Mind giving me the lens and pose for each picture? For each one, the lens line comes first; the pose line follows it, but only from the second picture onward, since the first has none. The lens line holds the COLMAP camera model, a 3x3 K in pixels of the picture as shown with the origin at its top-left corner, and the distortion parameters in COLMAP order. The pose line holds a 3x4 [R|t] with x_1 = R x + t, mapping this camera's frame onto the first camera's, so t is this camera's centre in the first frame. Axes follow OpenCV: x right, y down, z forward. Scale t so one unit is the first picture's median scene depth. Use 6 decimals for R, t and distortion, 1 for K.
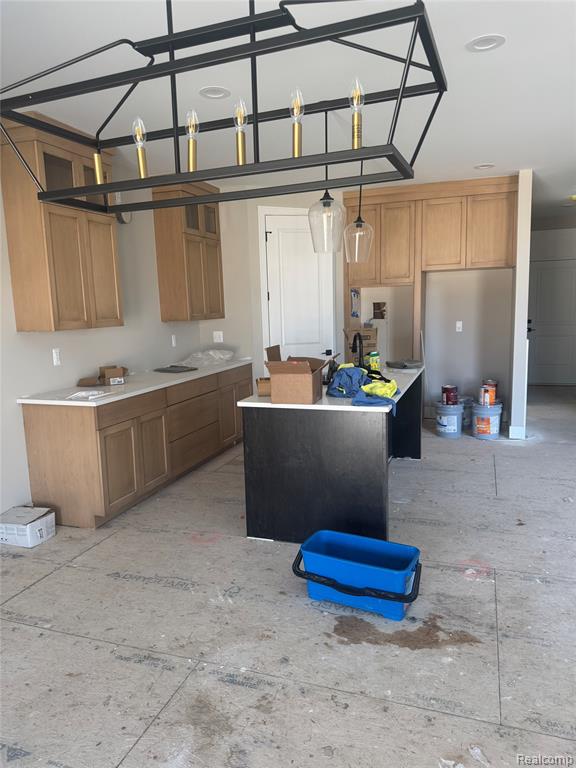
lens RADIAL K [[539.6, 0, 291.8], [0, 539.6, 387.3], [0, 0, 1]] dist [0.164585, -0.314057]
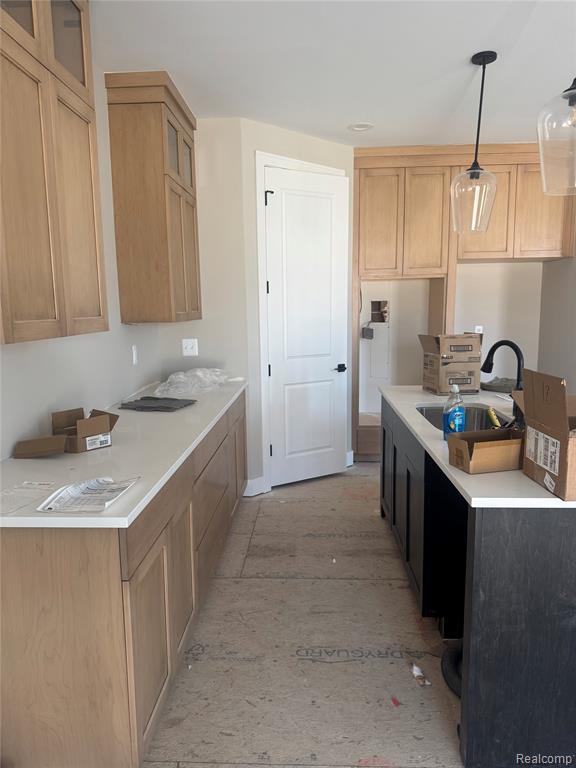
lens RADIAL K [[539.6, 0, 291.8], [0, 539.6, 387.3], [0, 0, 1]] dist [0.164585, -0.314057]
pose [[0.958007, -0.027470, 0.285427, -0.224956], [0.030222, 0.999529, -0.005240, -0.040629], [-0.285148, 0.013646, 0.958386, 0.362011]]
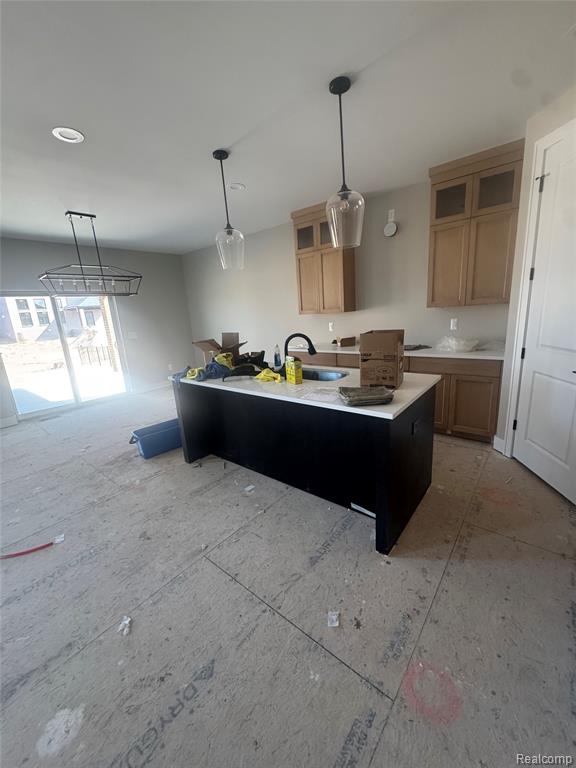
lens RADIAL K [[306.7, 0, 288.4], [0, 306.7, 383.5], [0, 0, 1]] dist [-0.001418, -0.000219]
pose [[-0.346882, 0.270685, -0.897999, 0.496897], [-0.067064, 0.947839, 0.311614, -0.144401], [0.935508, 0.168316, -0.310635, 0.903636]]
